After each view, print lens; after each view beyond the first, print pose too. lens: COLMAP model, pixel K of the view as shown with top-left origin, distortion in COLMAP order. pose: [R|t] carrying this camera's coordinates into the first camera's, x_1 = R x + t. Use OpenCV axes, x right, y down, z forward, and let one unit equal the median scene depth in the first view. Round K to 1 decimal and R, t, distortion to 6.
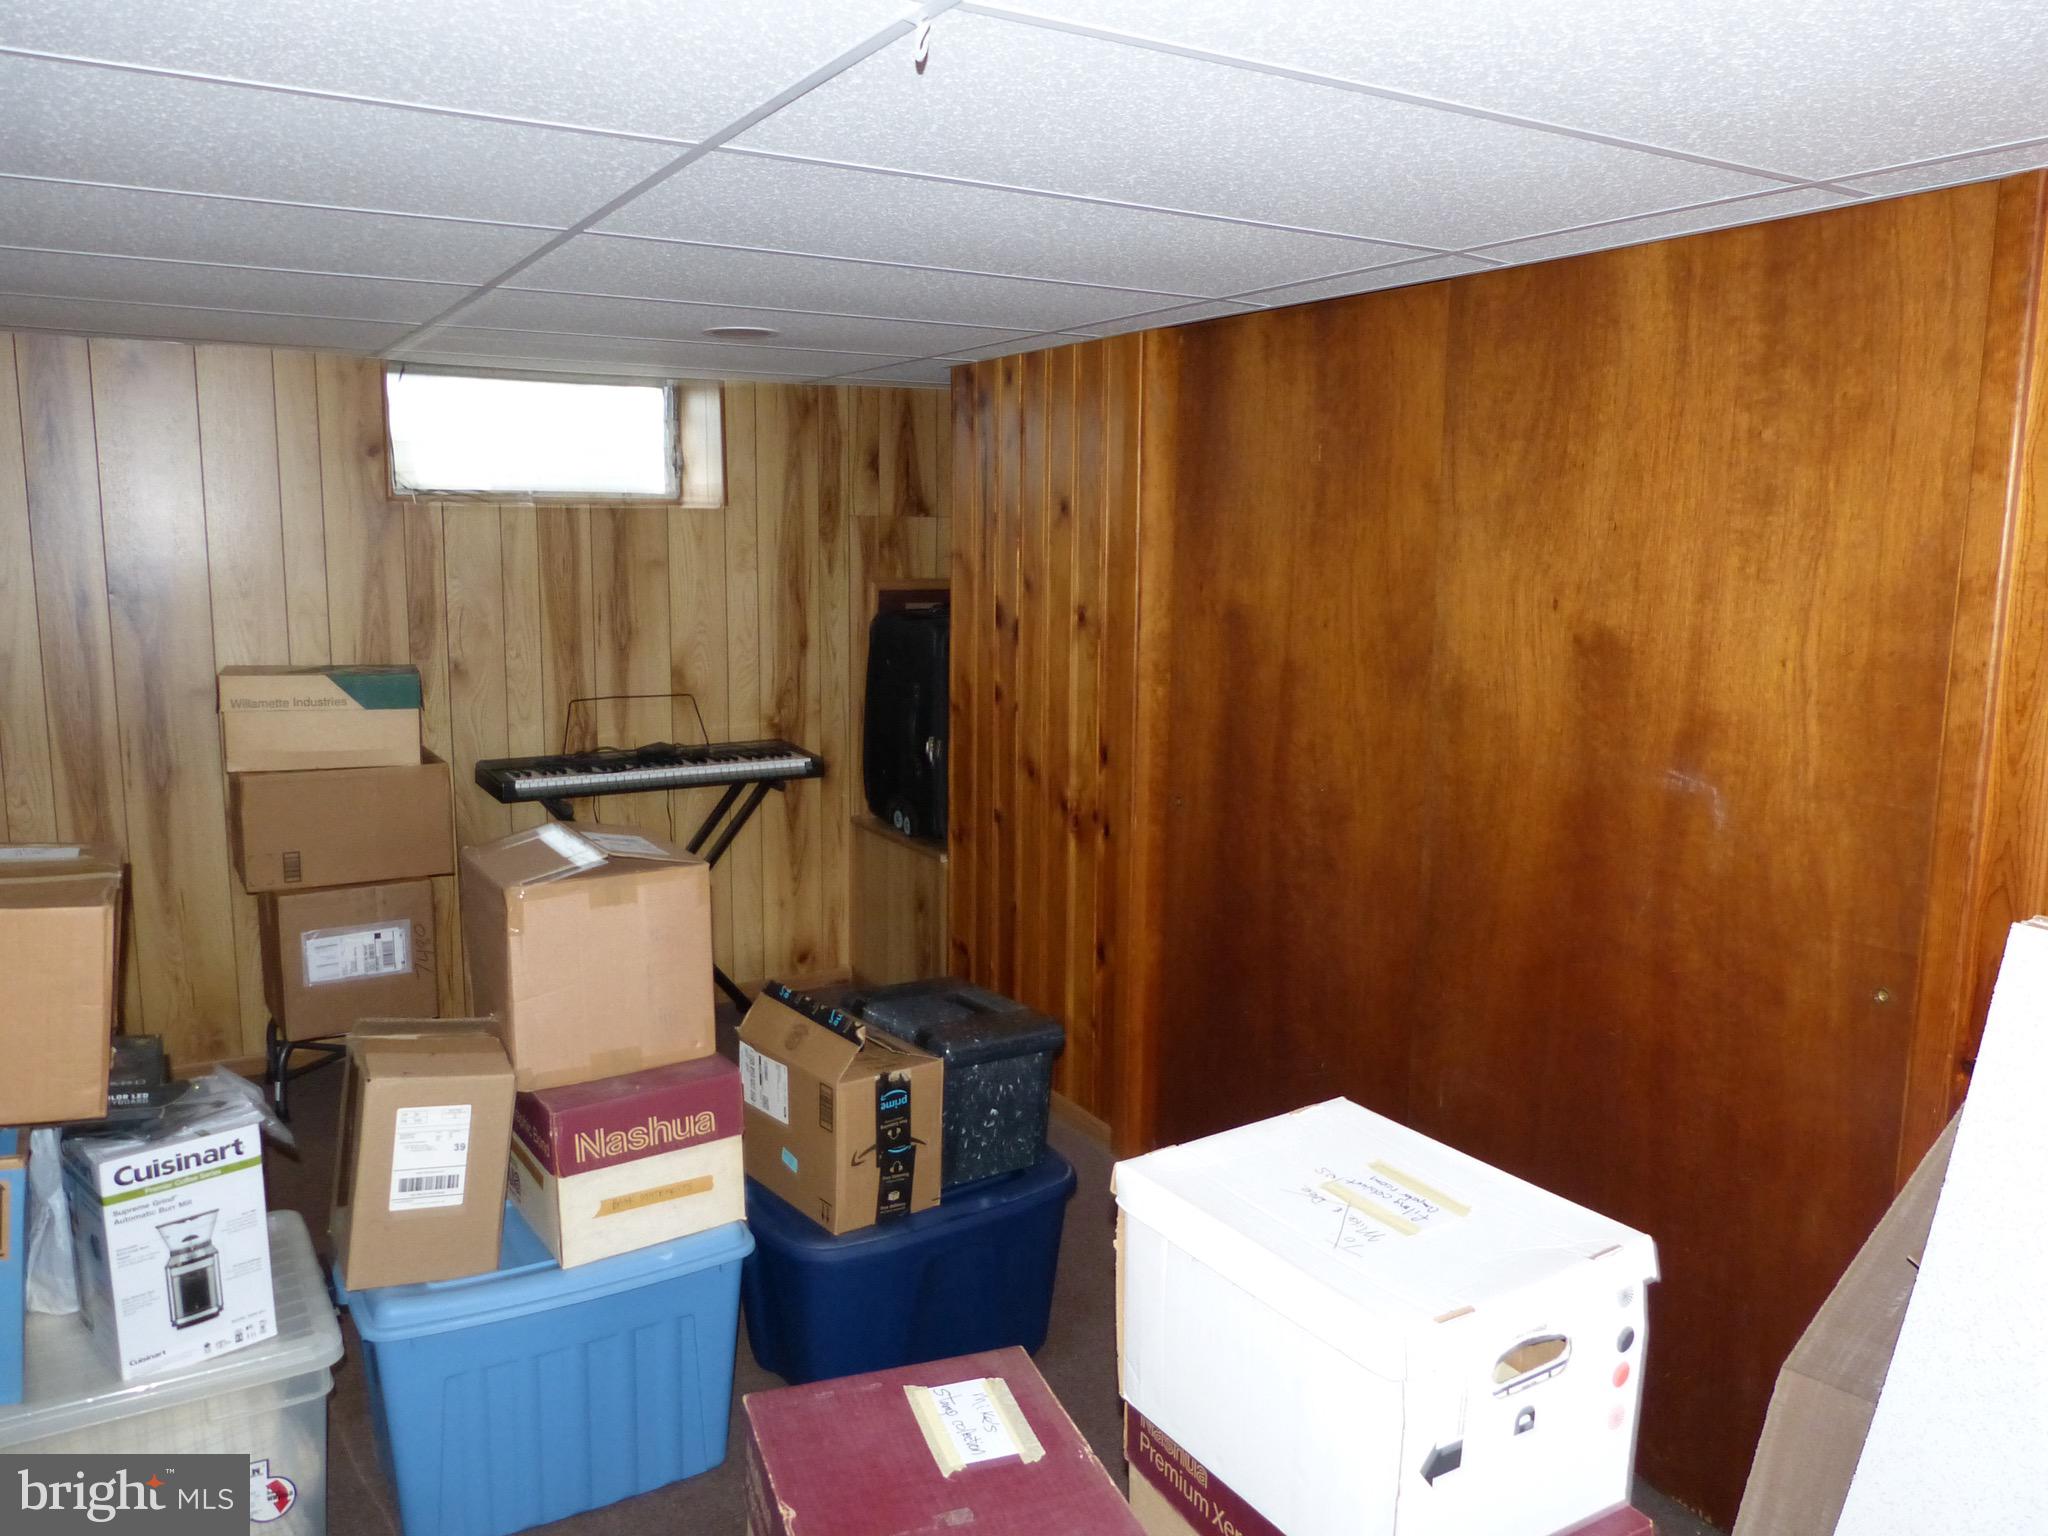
lens RADIAL K [[1518.1, 0, 1030.6], [0, 1518.1, 769.8], [0, 0, 1]] dist [-0.040409, 0.026127]
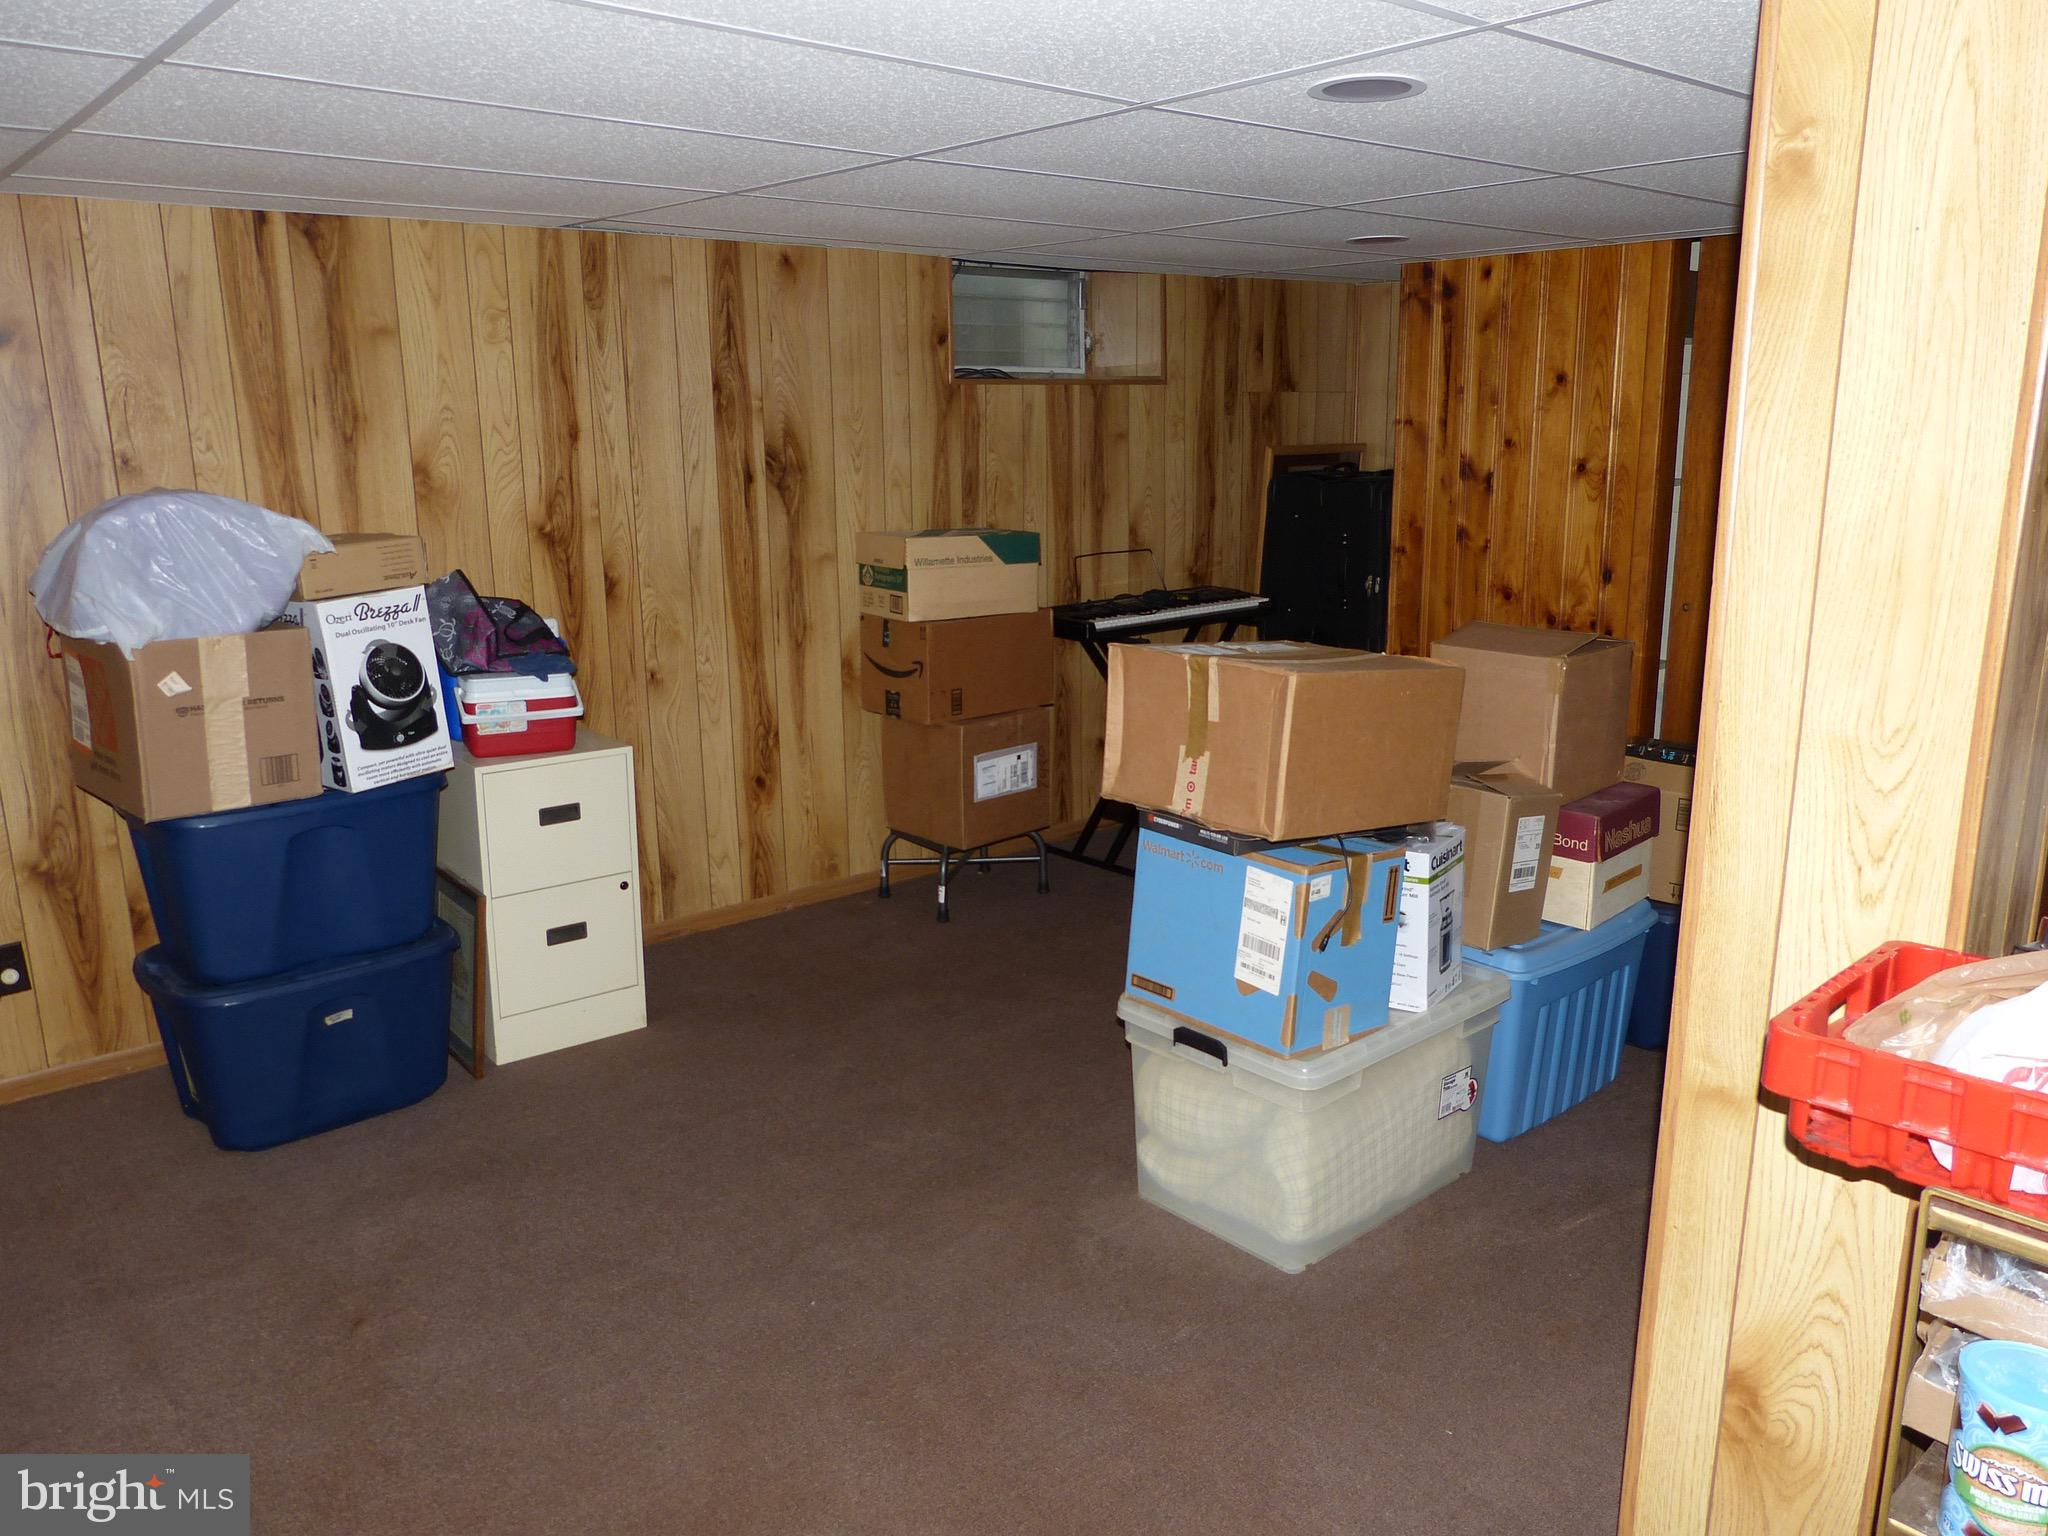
lens RADIAL K [[1518.1, 0, 1043.7], [0, 1518.1, 756.8], [0, 0, 1]] dist [-0.040409, 0.026127]
pose [[0.983981, -0.062832, 0.166831, -0.570953], [0.051268, 0.996032, 0.072739, 0.022833], [-0.170740, -0.063020, 0.983299, -0.159839]]
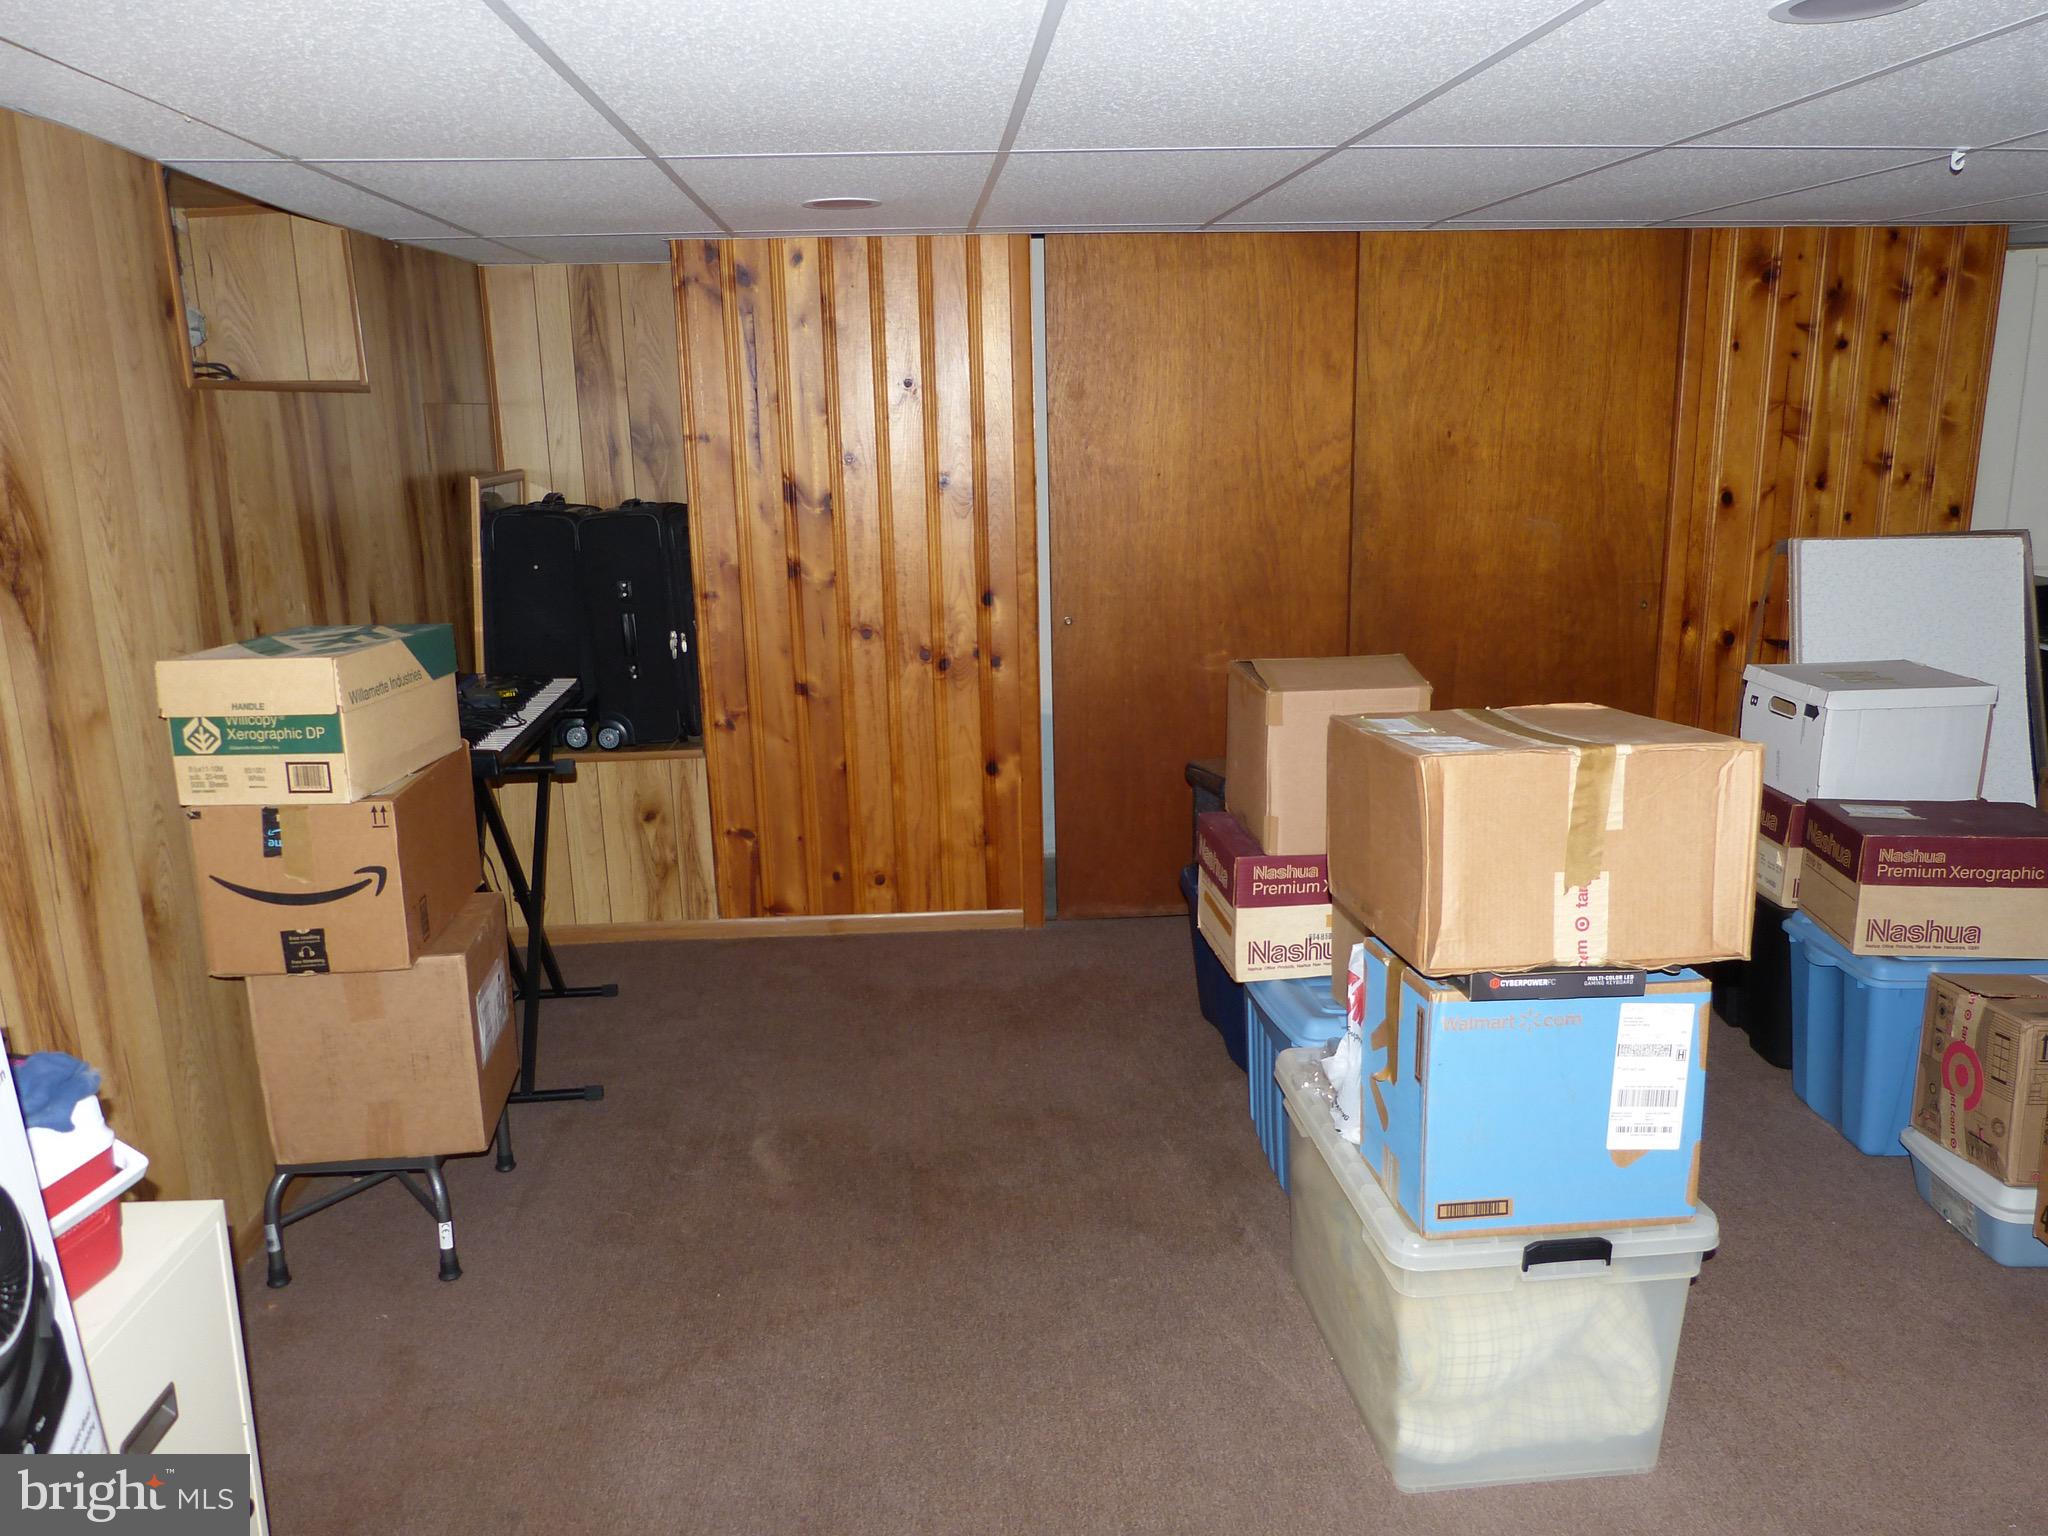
lens RADIAL K [[1518.1, 0, 1026.5], [0, 1518.1, 771.2], [0, 0, 1]] dist [-0.040409, 0.026127]
pose [[0.448692, -0.231547, 0.863169, -0.873080], [0.165700, 0.970660, 0.174248, -0.070611], [-0.878191, 0.064843, 0.473895, 0.383279]]
